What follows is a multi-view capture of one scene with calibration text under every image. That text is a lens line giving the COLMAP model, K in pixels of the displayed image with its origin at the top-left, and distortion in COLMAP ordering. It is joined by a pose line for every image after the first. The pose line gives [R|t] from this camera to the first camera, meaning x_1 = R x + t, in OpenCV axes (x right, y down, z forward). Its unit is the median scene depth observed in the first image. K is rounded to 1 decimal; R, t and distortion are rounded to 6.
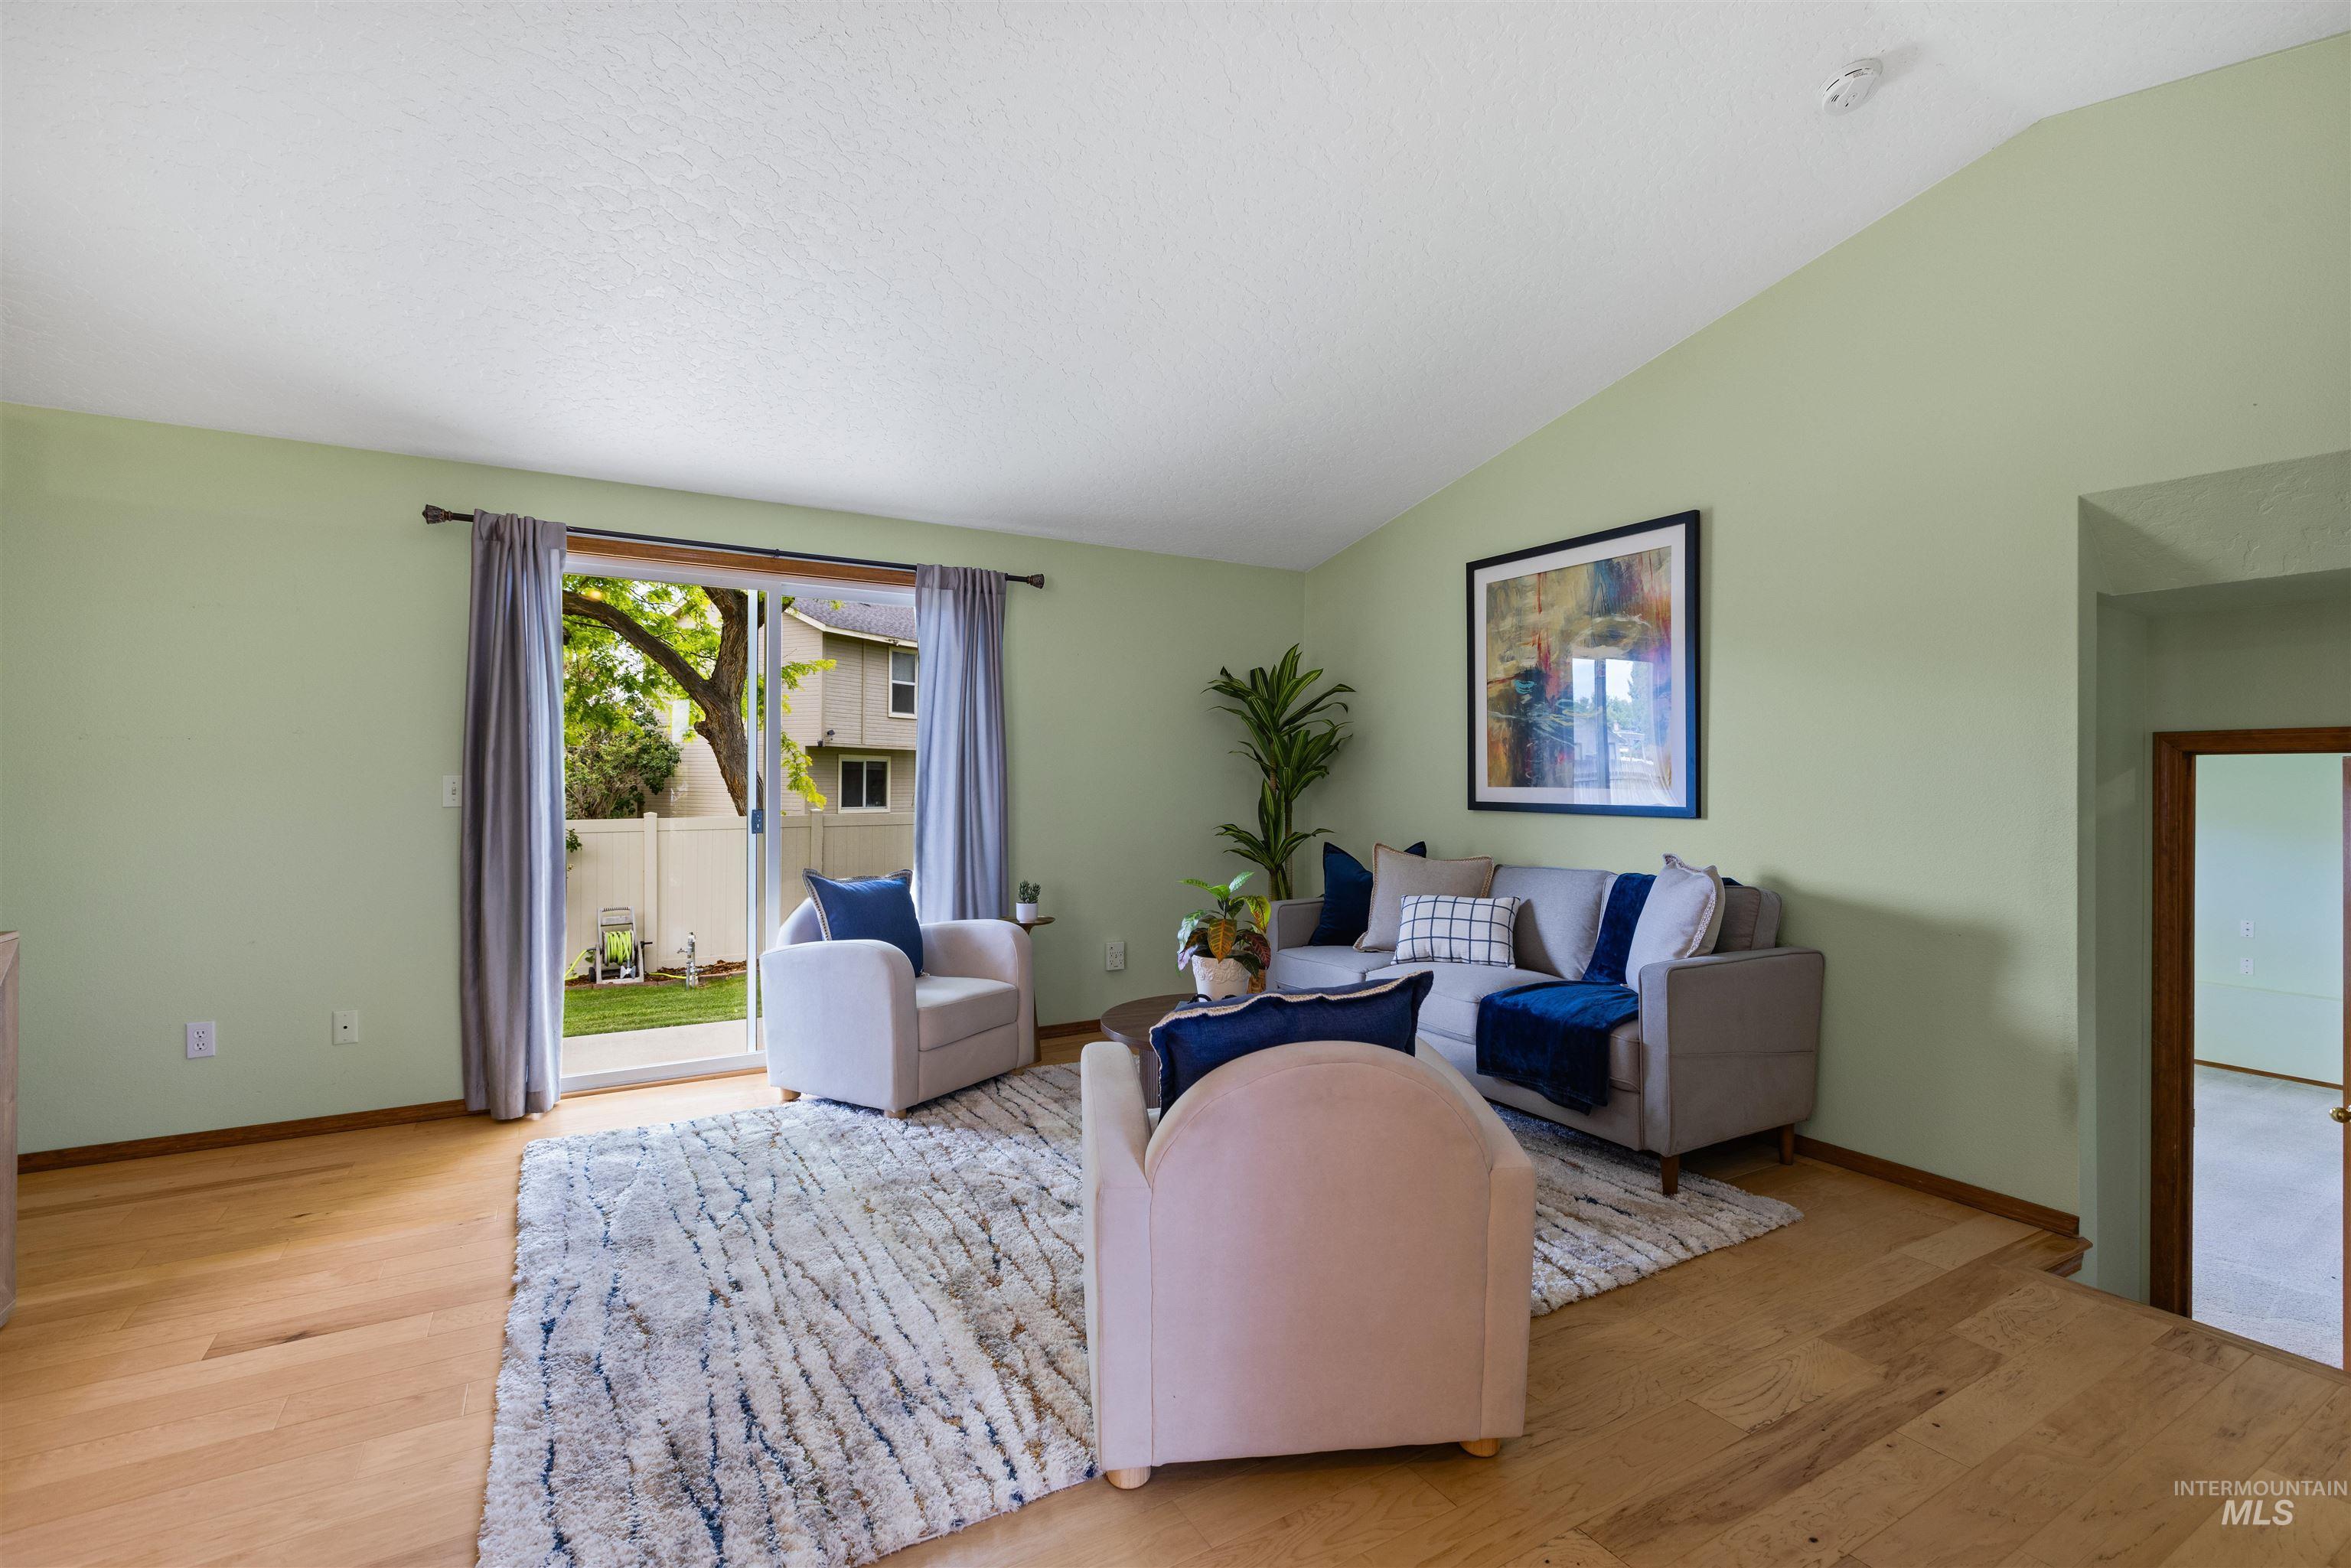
lens RADIAL K [[1068.3, 0, 1197.3], [0, 1068.3, 785.3], [0, 0, 1]] dist [-0.001064, -0.000320]
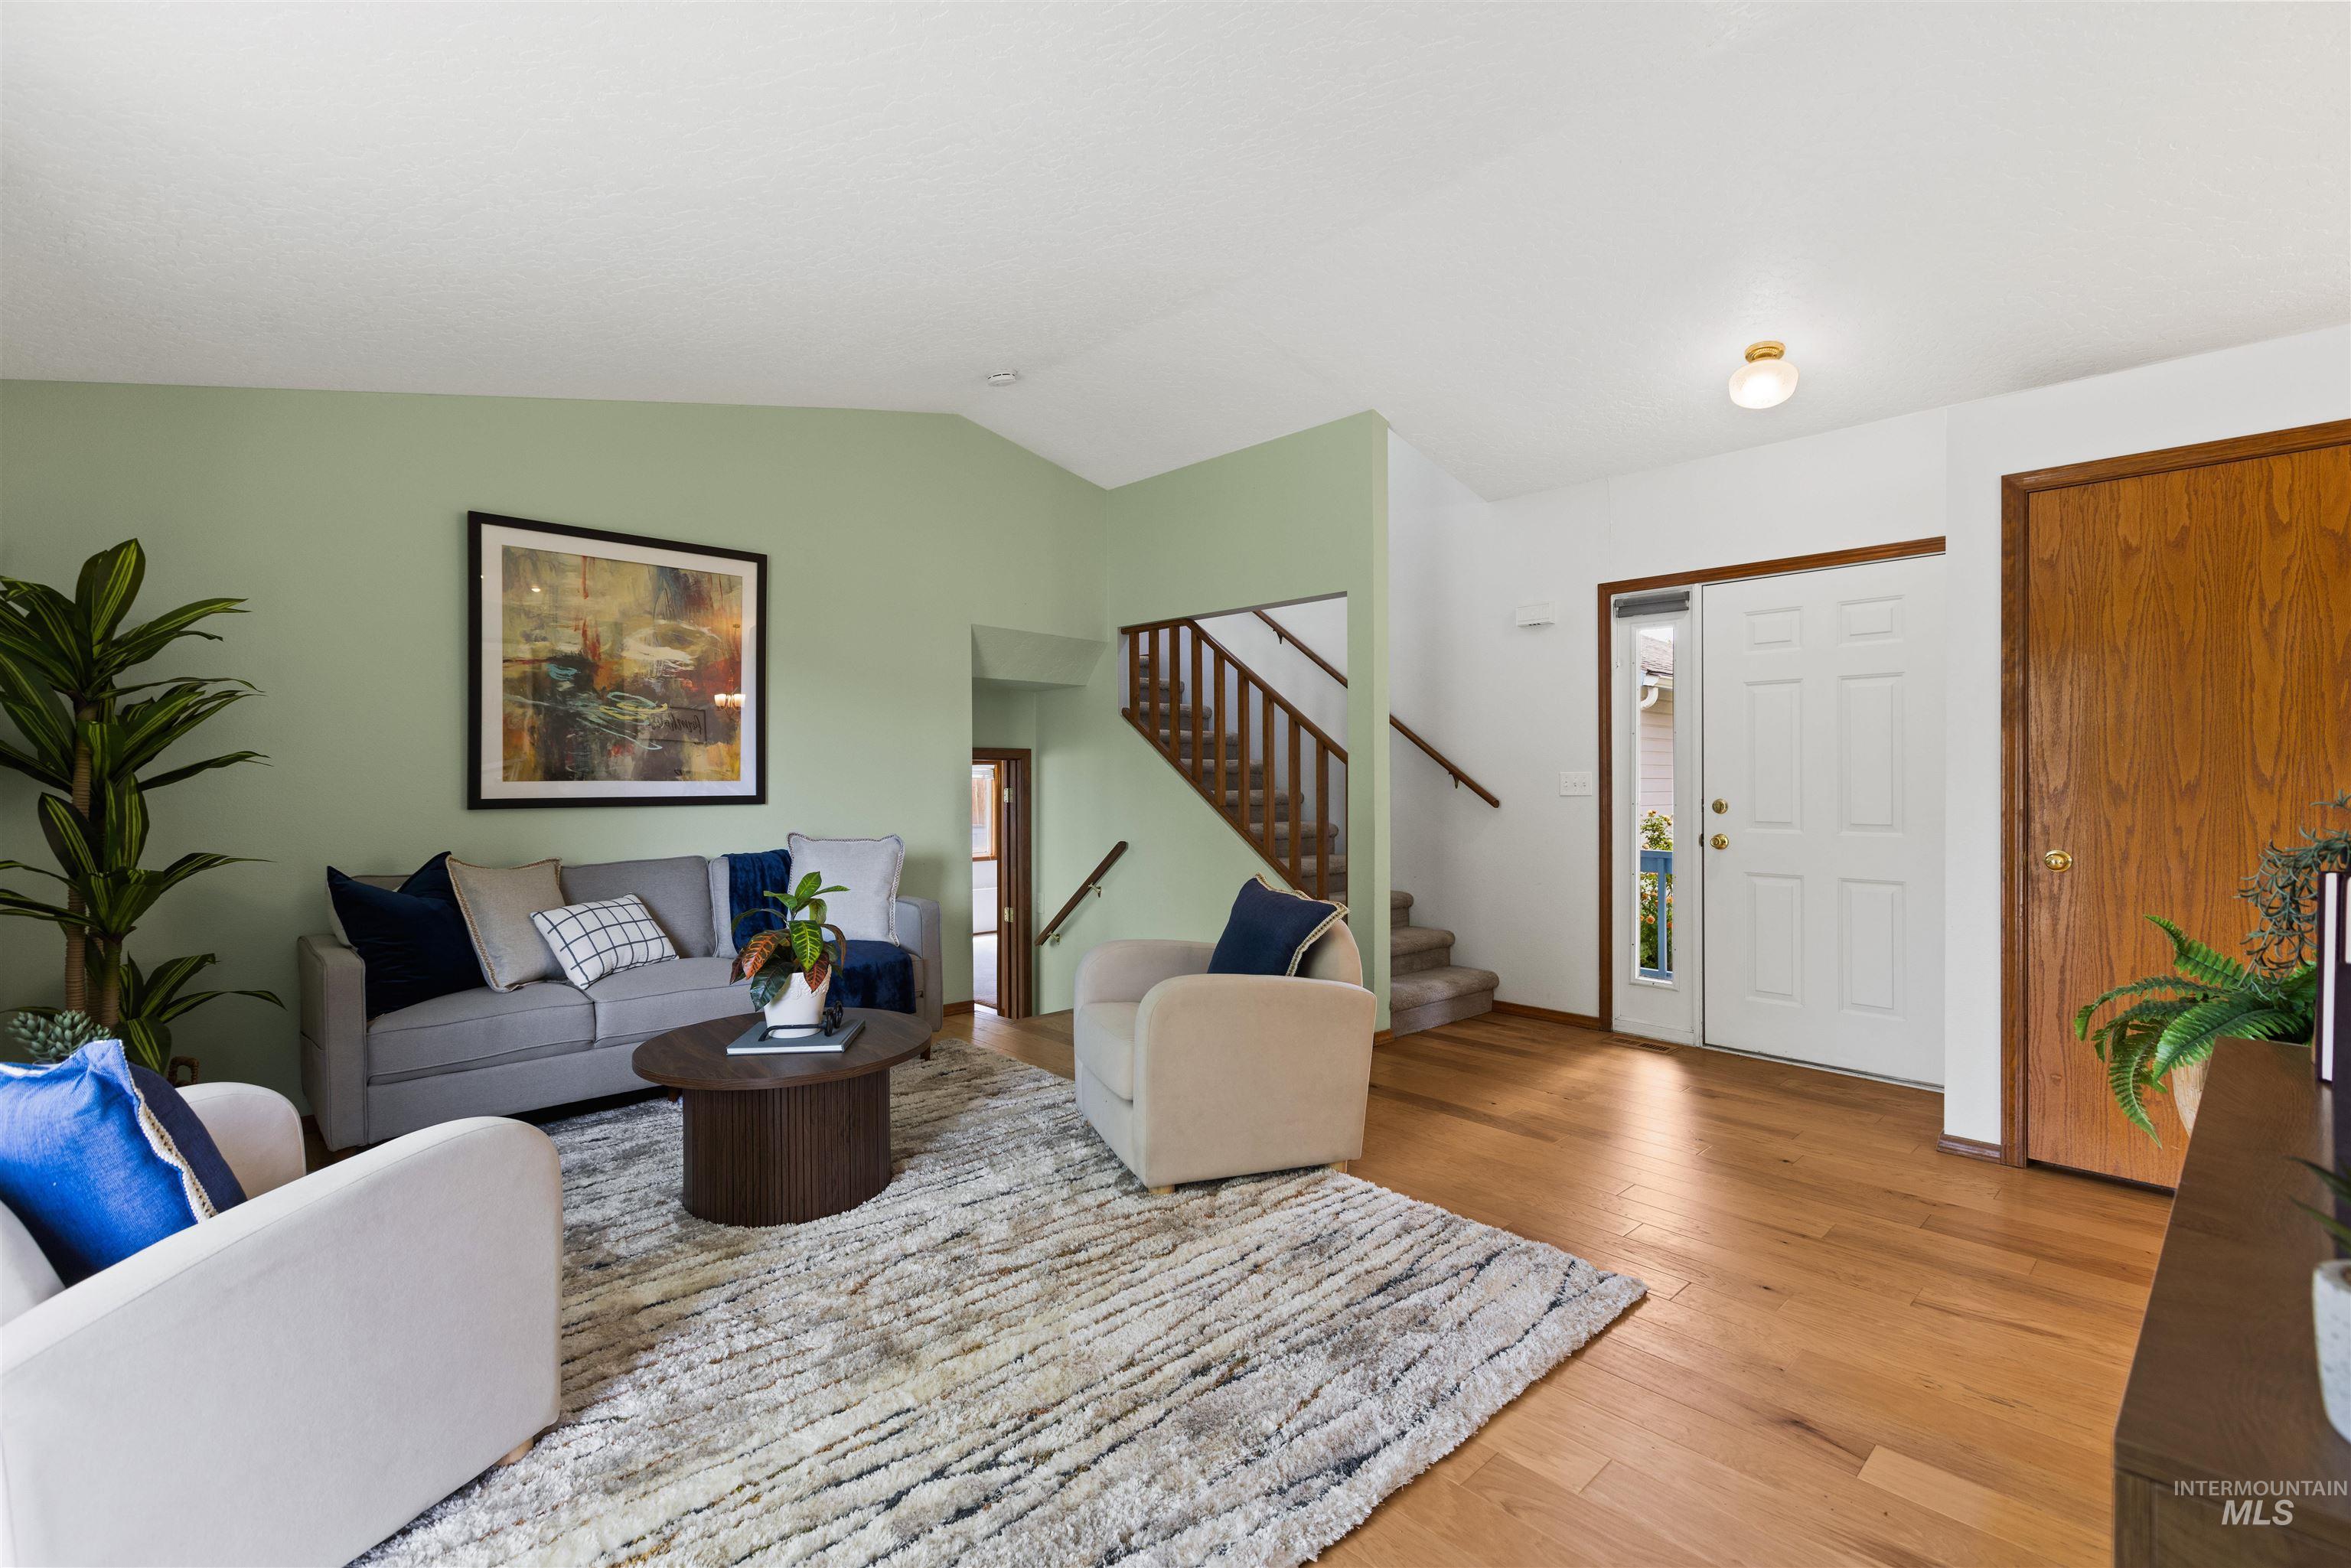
lens RADIAL K [[1038.4, 0, 1179.5], [0, 1038.4, 777.9], [0, 0, 1]] dist [-0.009143, -0.000156]
pose [[-0.228680, 0.002323, 0.973499, -0.715453], [0.013504, 0.999909, 0.000786, 0.005768], [-0.973408, 0.013326, -0.228690, 0.710987]]
